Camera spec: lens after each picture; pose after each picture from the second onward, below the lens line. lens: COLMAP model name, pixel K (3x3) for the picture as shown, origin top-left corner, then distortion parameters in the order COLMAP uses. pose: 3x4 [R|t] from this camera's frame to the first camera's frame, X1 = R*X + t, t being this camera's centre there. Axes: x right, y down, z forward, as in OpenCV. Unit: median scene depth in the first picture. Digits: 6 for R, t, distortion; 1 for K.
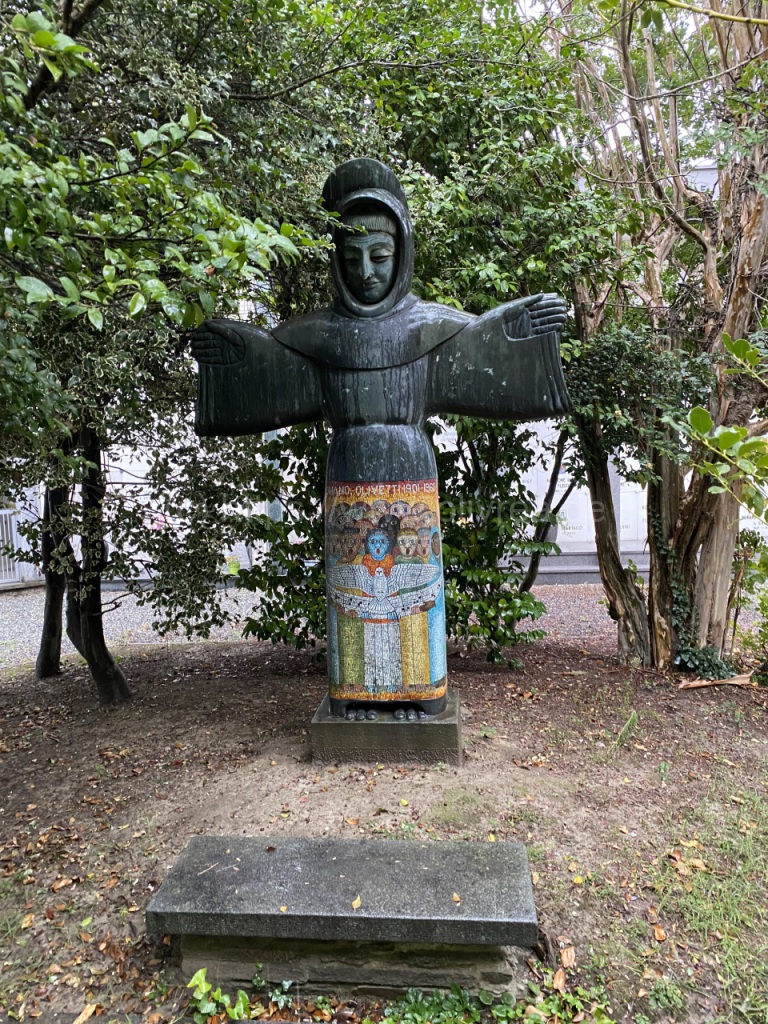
lens RADIAL K [[774.2, 0, 386.0], [0, 774.2, 516.8], [0, 0, 1]] dist [0.075844, -0.110995]
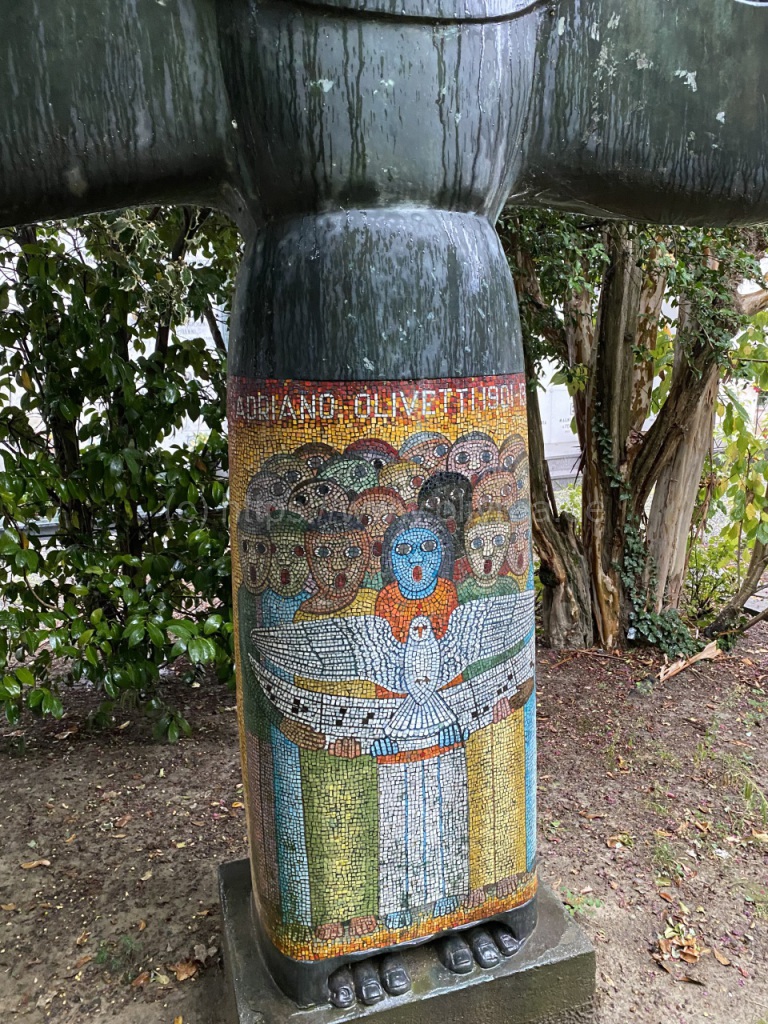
lens RADIAL K [[774.2, 0, 386.0], [0, 774.2, 516.8], [0, 0, 1]] dist [0.075844, -0.110995]
pose [[0.915662, -0.078545, 0.394200, -0.161823], [0.032681, 0.992023, 0.121749, -0.026413], [-0.400619, -0.098598, 0.910924, 0.665723]]
